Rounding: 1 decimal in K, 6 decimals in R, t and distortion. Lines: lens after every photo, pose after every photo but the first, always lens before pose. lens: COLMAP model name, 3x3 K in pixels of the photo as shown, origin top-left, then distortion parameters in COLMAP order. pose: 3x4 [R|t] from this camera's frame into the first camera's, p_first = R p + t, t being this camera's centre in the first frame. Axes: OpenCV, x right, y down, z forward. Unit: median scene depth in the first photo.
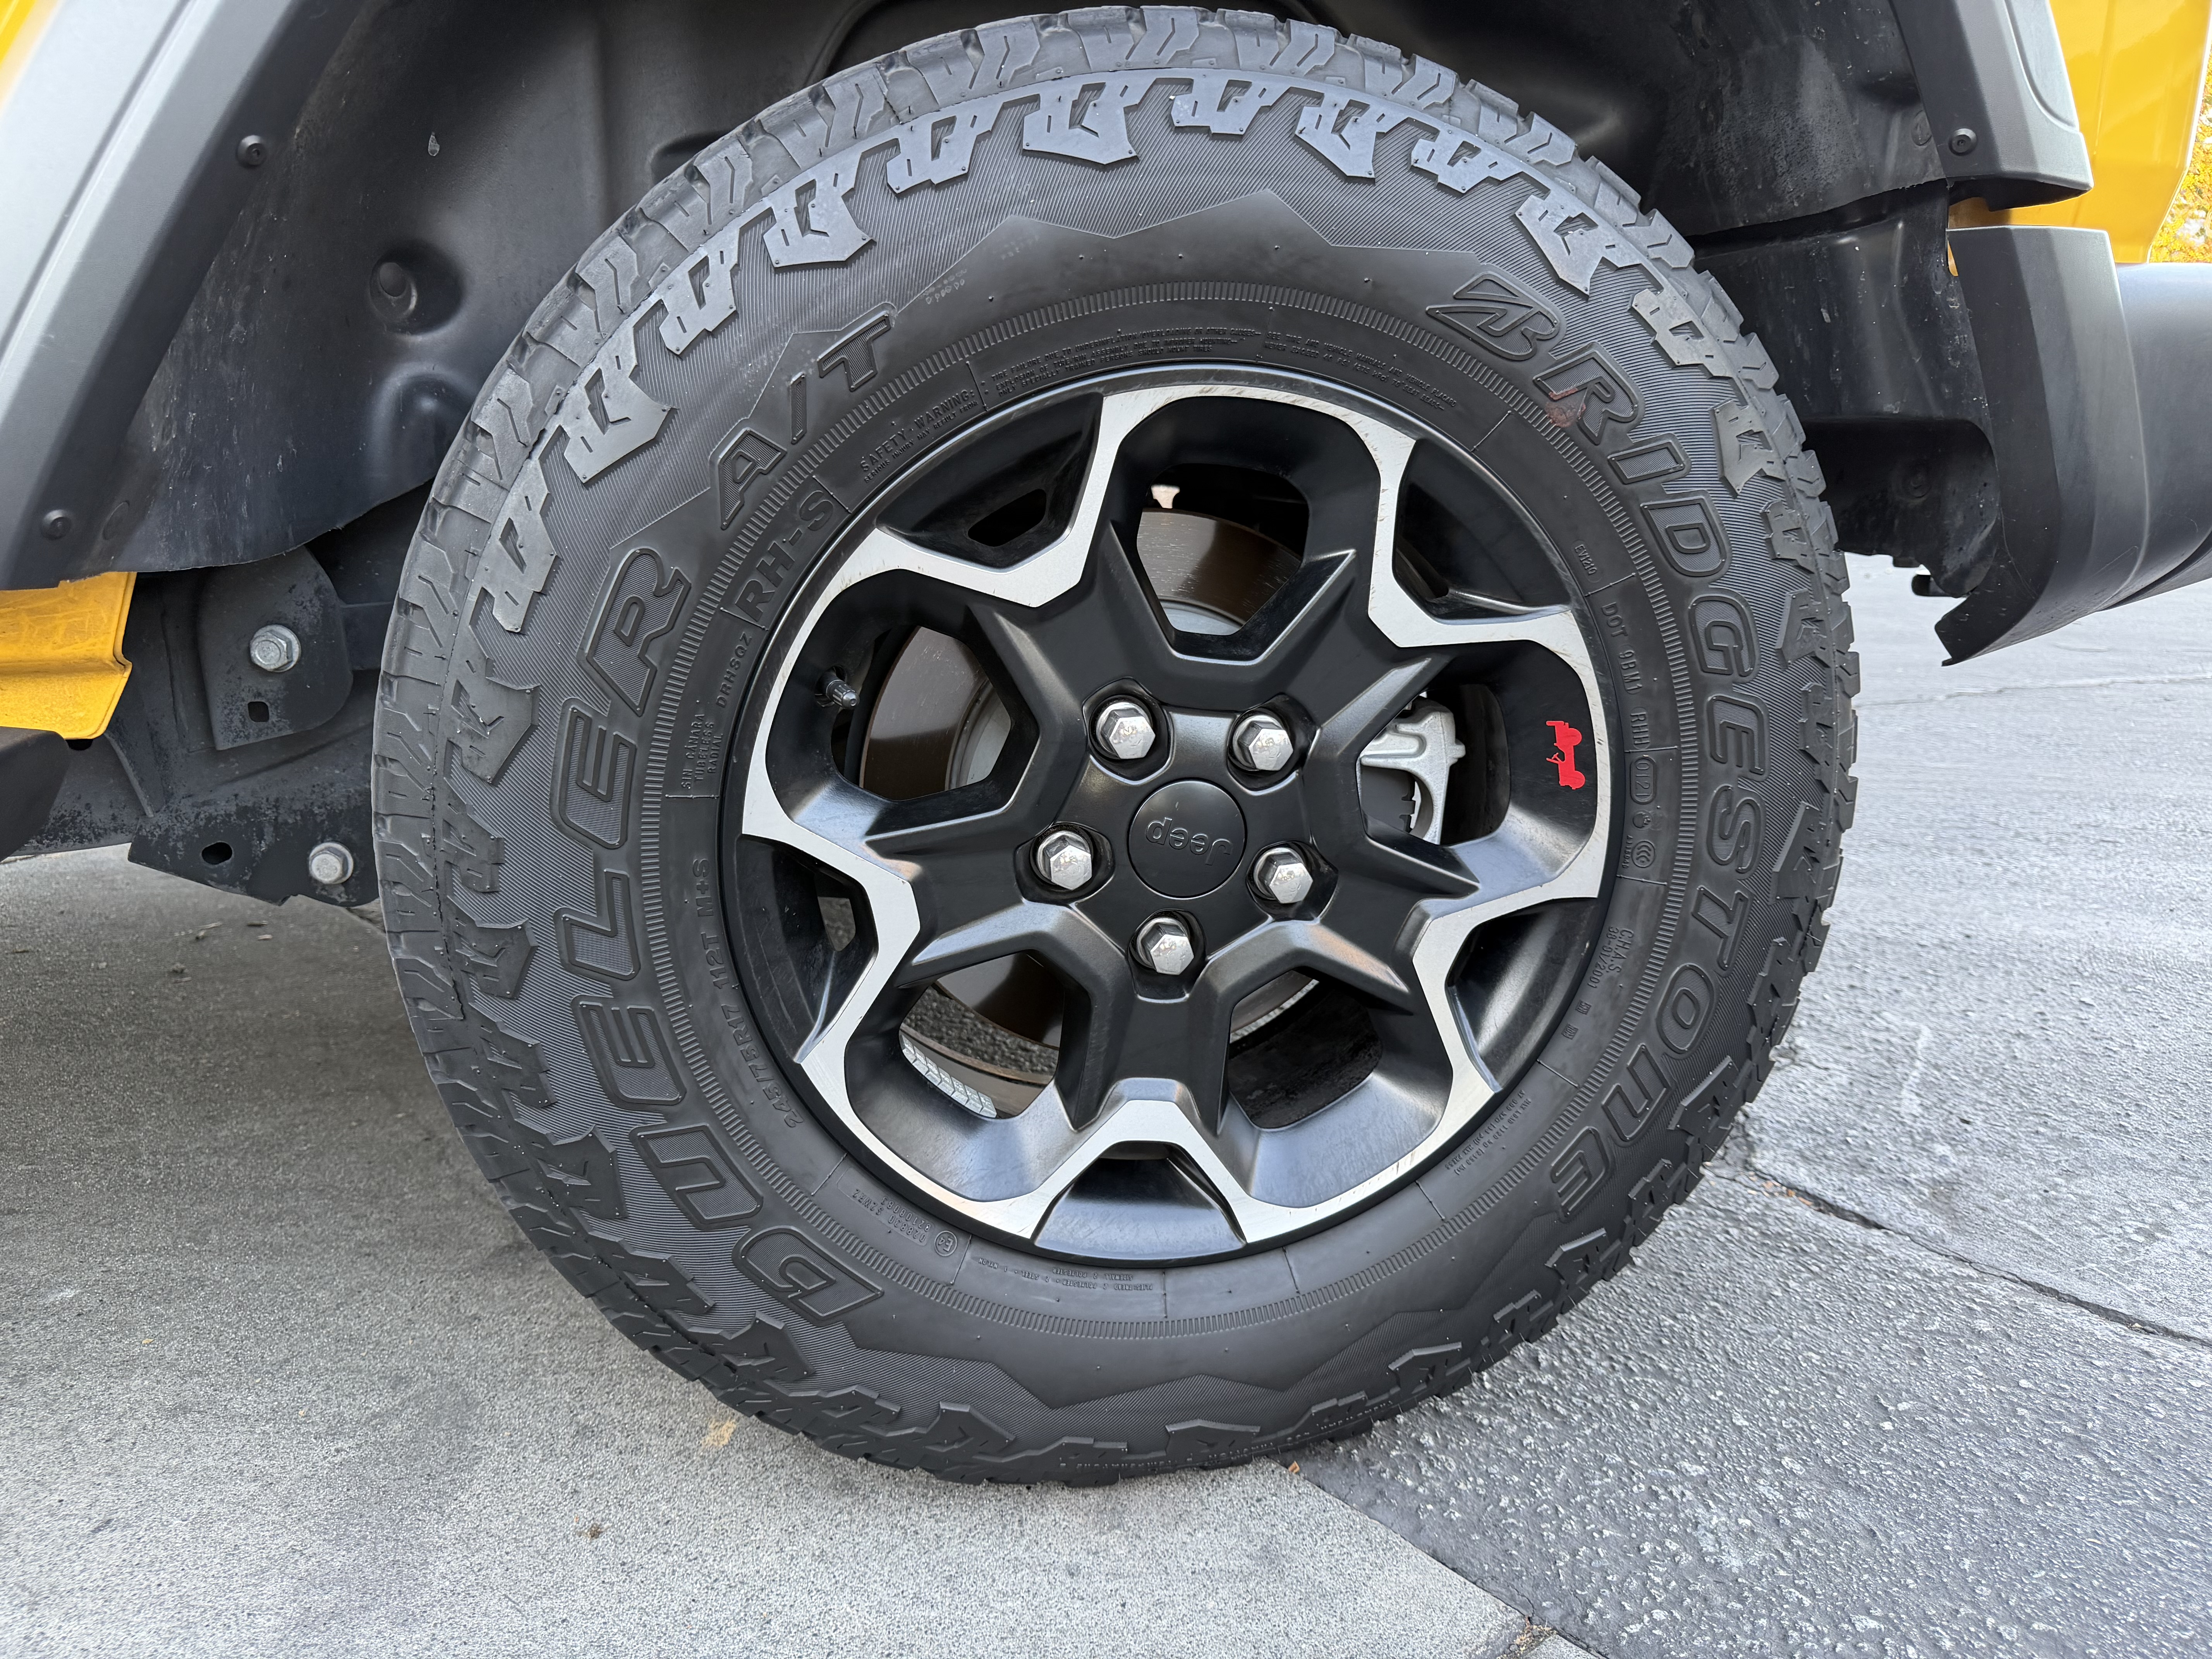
lens RADIAL K [[1578.9, 0, 1109.9], [0, 1578.9, 829.5], [0, 0, 1]] dist [0.001104, -0.011604]
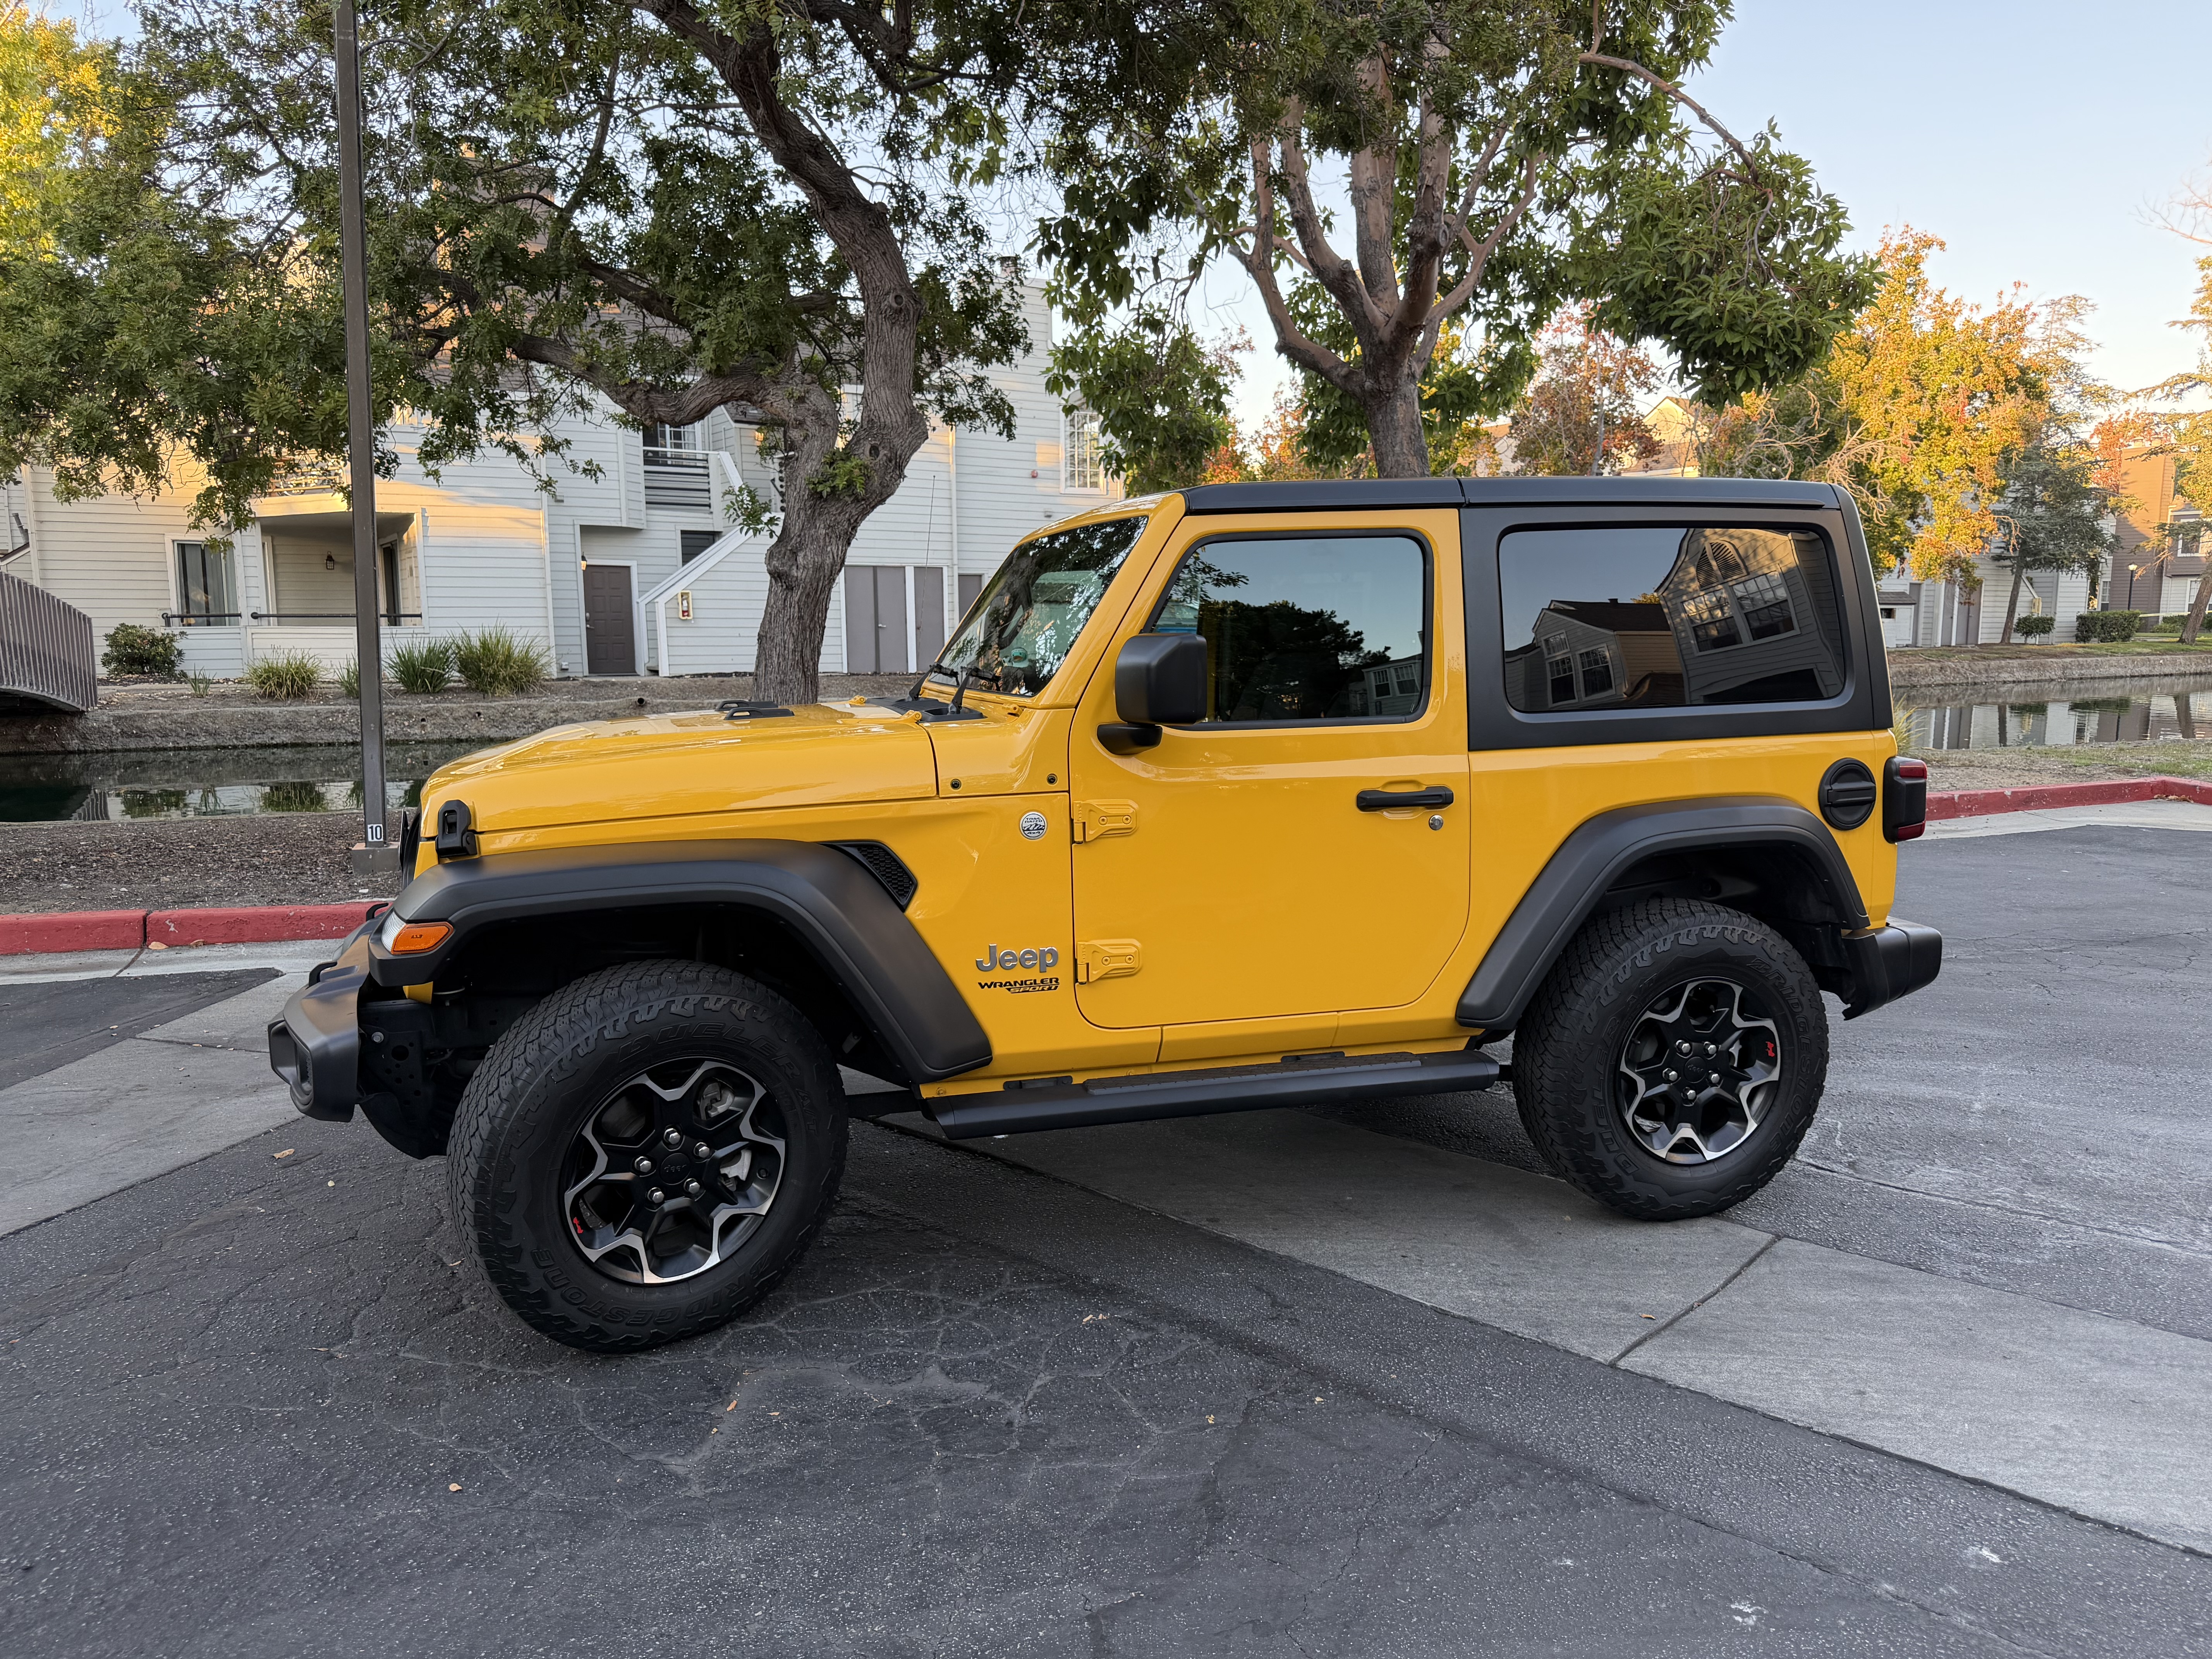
lens RADIAL K [[1578.9, 0, 1108.6], [0, 1578.9, 838.3], [0, 0, 1]] dist [0.001104, -0.011604]
pose [[0.996742, -0.012079, 0.079745, -1.953303], [0.021147, 0.993271, -0.113863, -0.171081], [-0.077833, 0.115178, 0.990291, -3.412208]]
